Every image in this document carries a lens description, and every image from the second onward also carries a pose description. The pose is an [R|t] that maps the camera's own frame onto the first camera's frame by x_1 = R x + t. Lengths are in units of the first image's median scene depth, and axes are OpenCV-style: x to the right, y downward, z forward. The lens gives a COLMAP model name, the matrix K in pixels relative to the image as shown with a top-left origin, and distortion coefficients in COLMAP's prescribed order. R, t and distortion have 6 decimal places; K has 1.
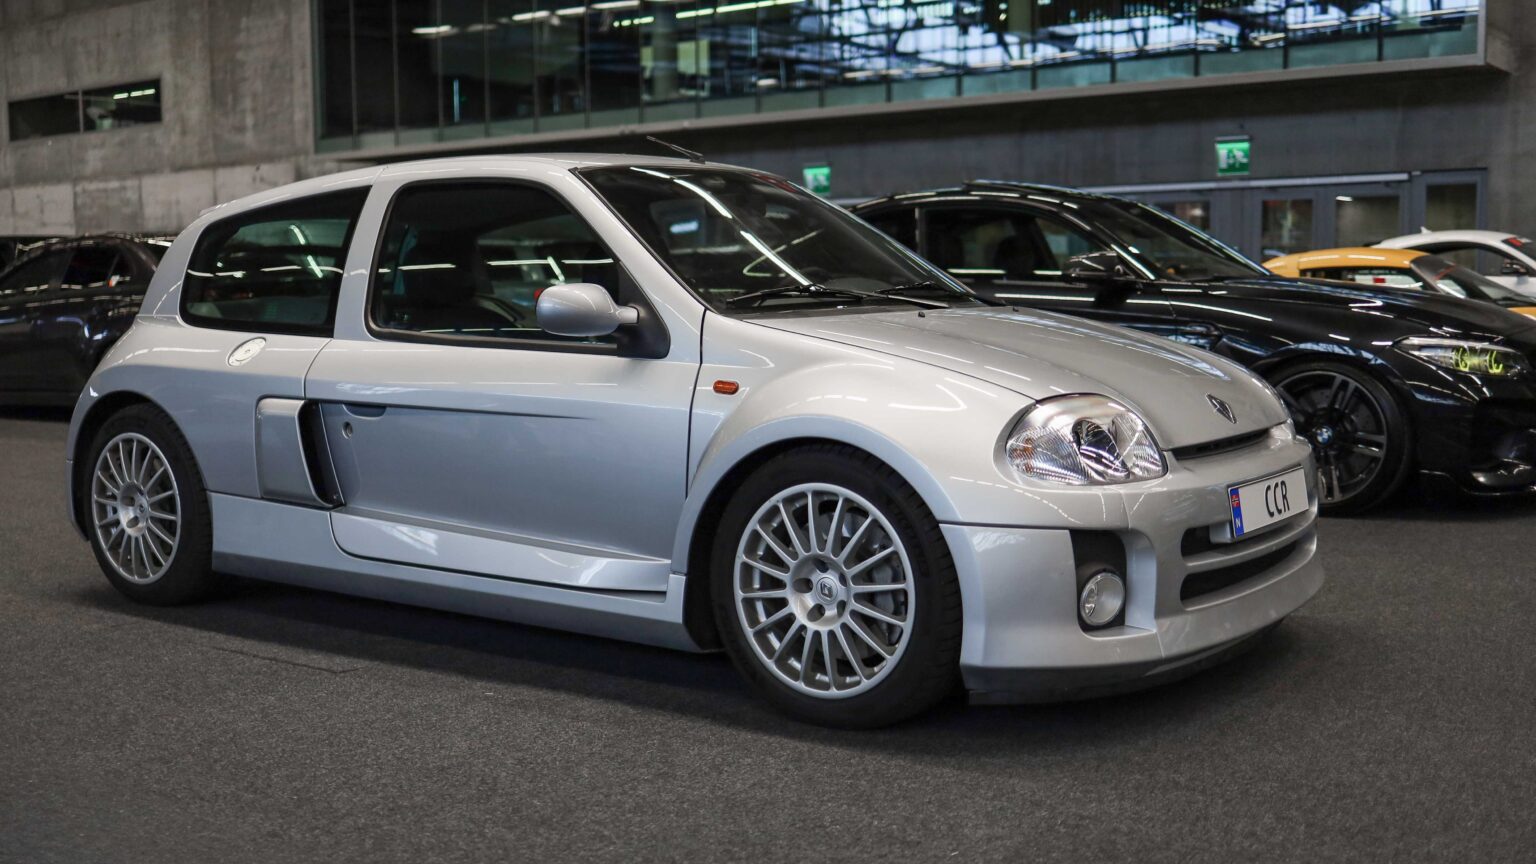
lens RADIAL K [[1610.5, 0, 769.0], [0, 1610.5, 397.9], [0, 0, 1]] dist [-0.076780, 0.001403]
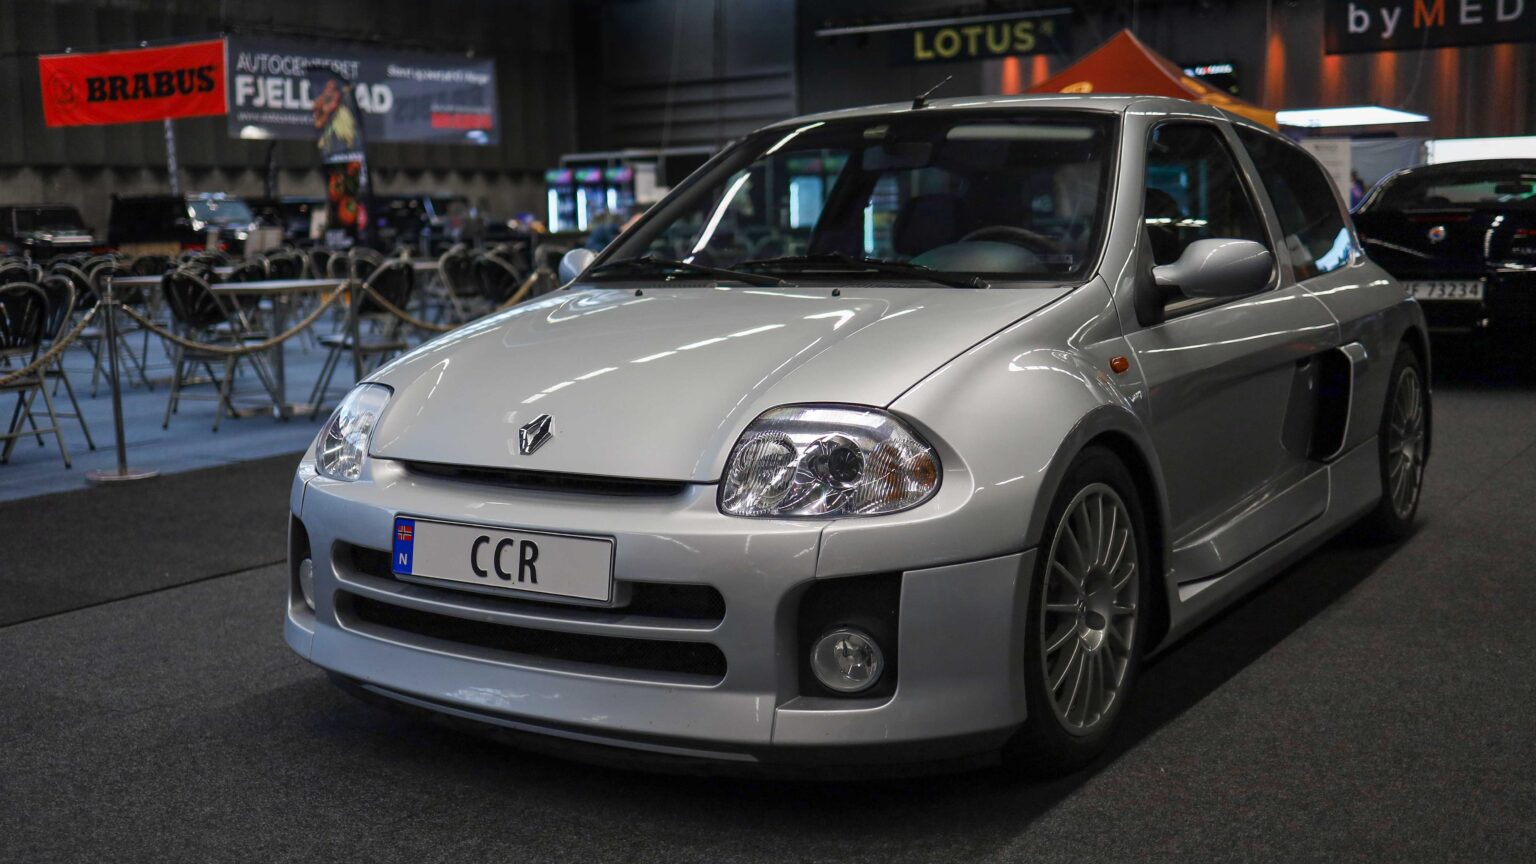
lens RADIAL K [[1848.2, 0, 768.0], [0, 1848.2, 432.0], [0, 0, 1]] dist [-0.094476, 0.003187]
pose [[0.023832, 0.128077, -0.991478, 0.942273], [-0.043491, 0.990953, 0.126964, -0.090872], [0.998770, 0.040095, 0.029187, 0.871129]]
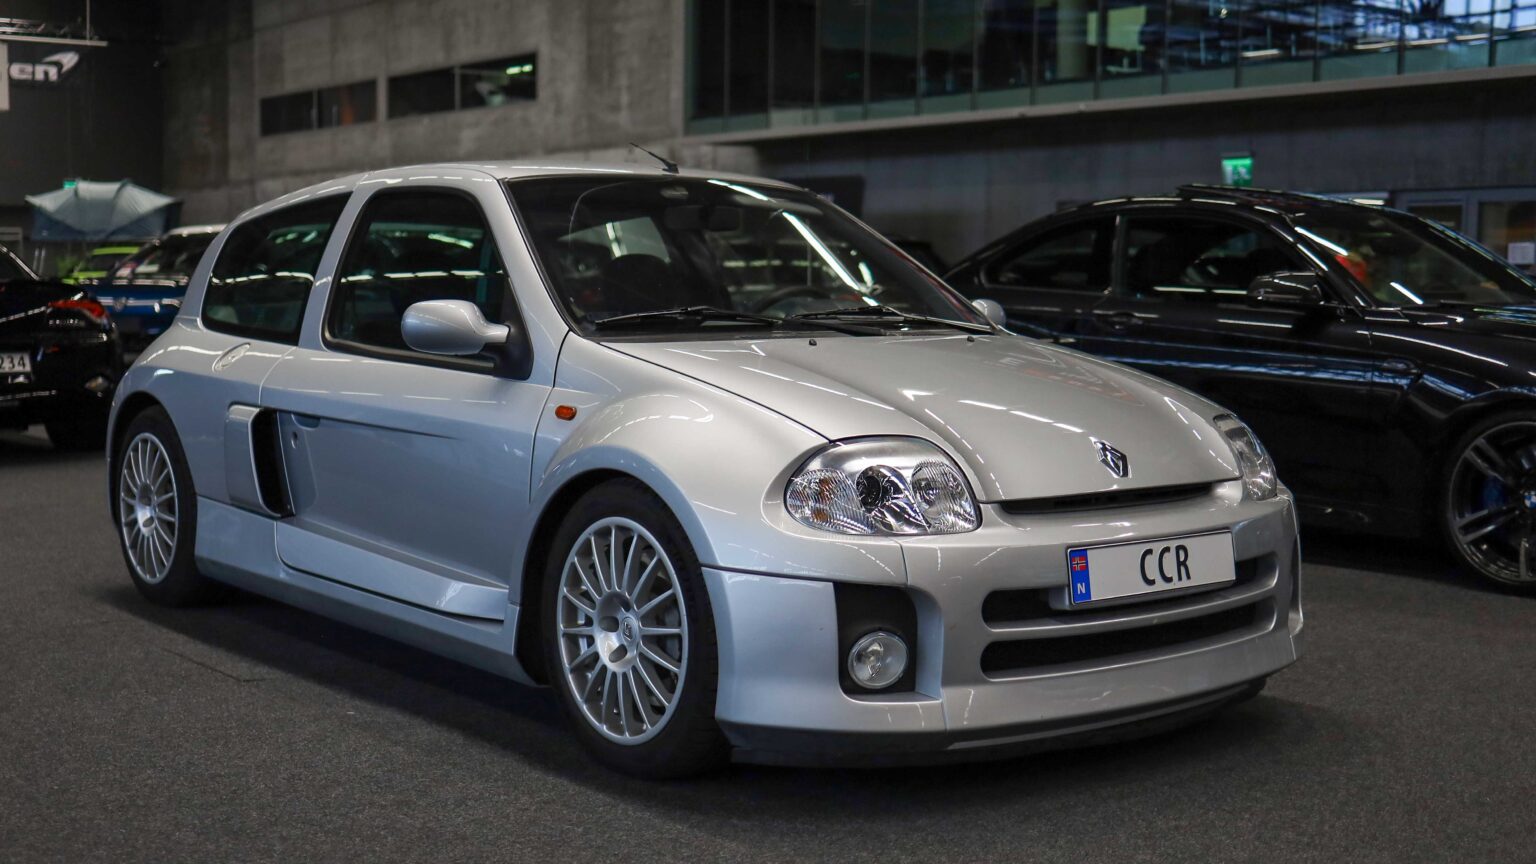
lens RADIAL K [[1848.2, 0, 768.0], [0, 1848.2, 432.0], [0, 0, 1]] dist [-0.094476, 0.003187]
pose [[0.966654, 0.043163, -0.252422, 0.284792], [-0.040940, 0.999063, 0.014055, -0.011909], [0.252792, -0.003252, 0.967515, -0.023463]]
